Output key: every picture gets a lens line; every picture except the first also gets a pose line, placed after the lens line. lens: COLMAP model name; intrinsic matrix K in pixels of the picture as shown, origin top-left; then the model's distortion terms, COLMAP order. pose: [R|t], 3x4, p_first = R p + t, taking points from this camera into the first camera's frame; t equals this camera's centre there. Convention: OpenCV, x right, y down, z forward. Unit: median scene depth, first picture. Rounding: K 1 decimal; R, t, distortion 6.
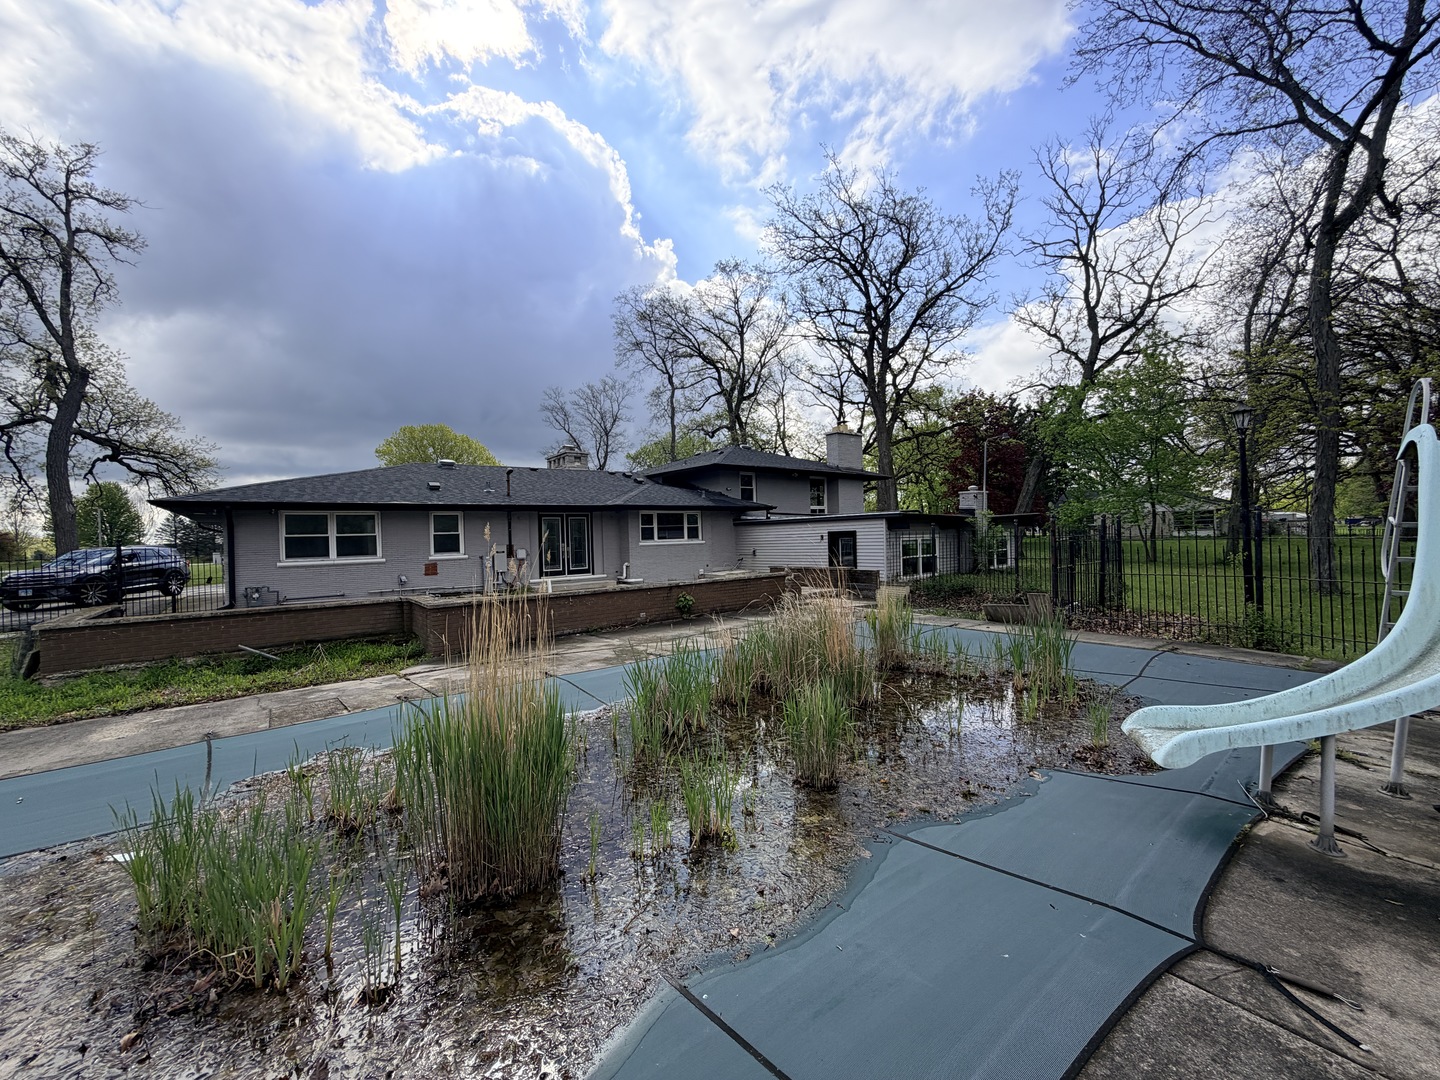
lens RADIAL K [[575.4, 0, 714.2], [0, 575.4, 536.3], [0, 0, 1]] dist [0.000253, 0.000314]
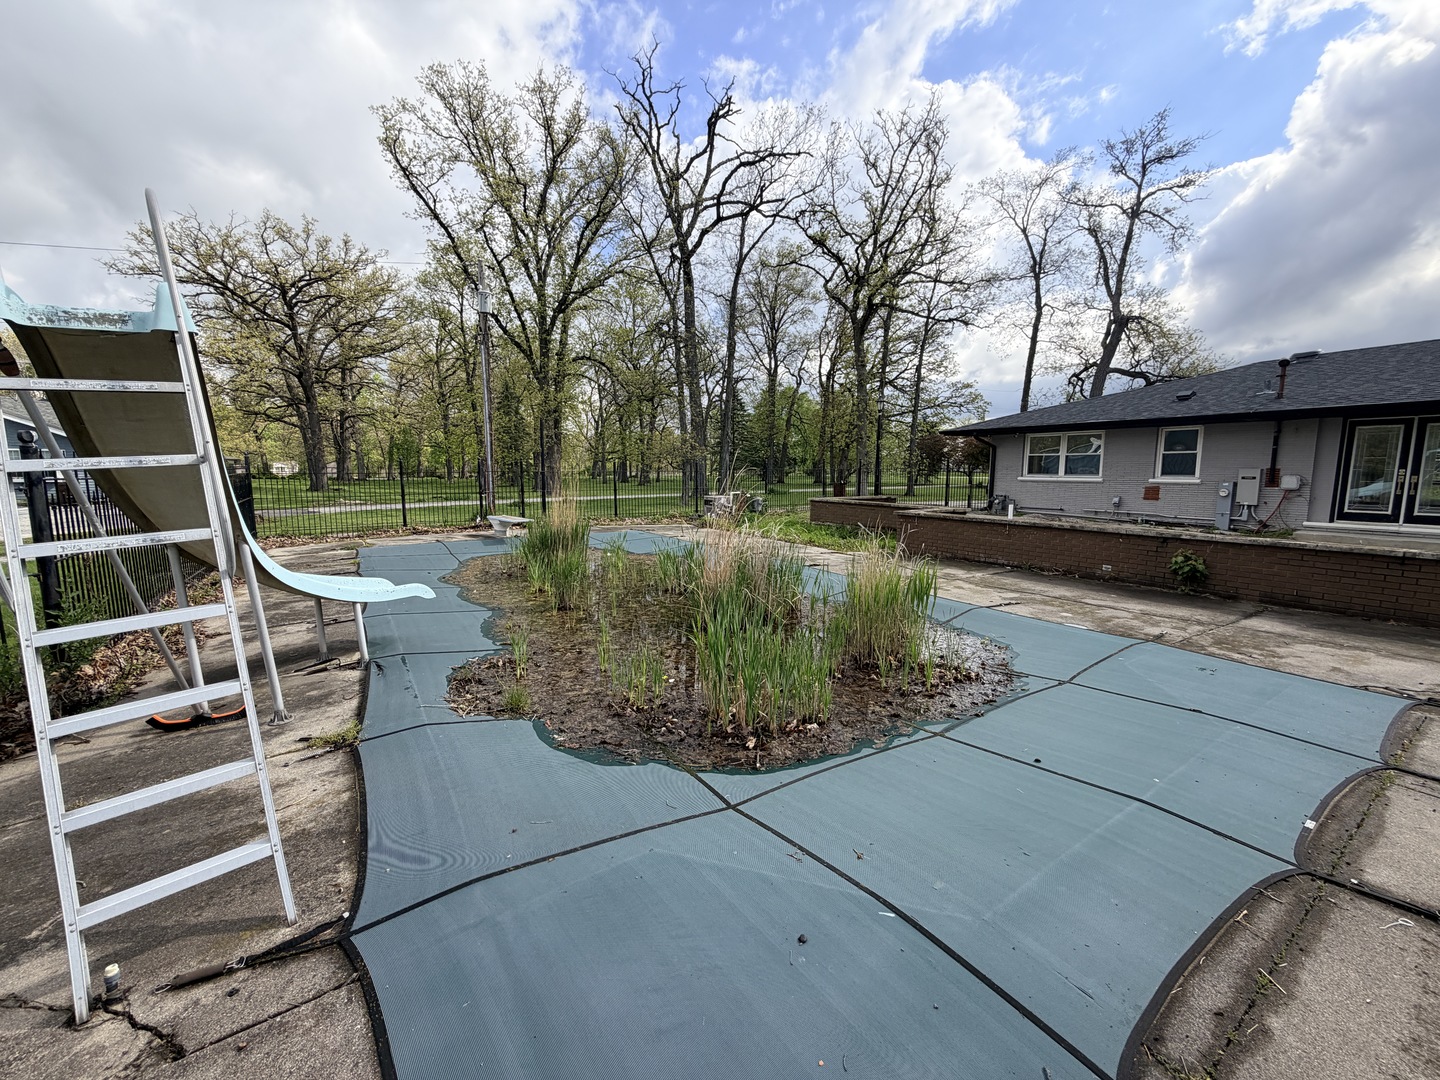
lens RADIAL K [[575.4, 0, 715.5], [0, 575.4, 540.6], [0, 0, 1]] dist [0.000253, 0.000314]
pose [[-0.132209, 0.153570, -0.979253, 0.478724], [0.007317, 0.988050, 0.153962, -0.012319], [0.991195, 0.013190, -0.131752, 0.446033]]
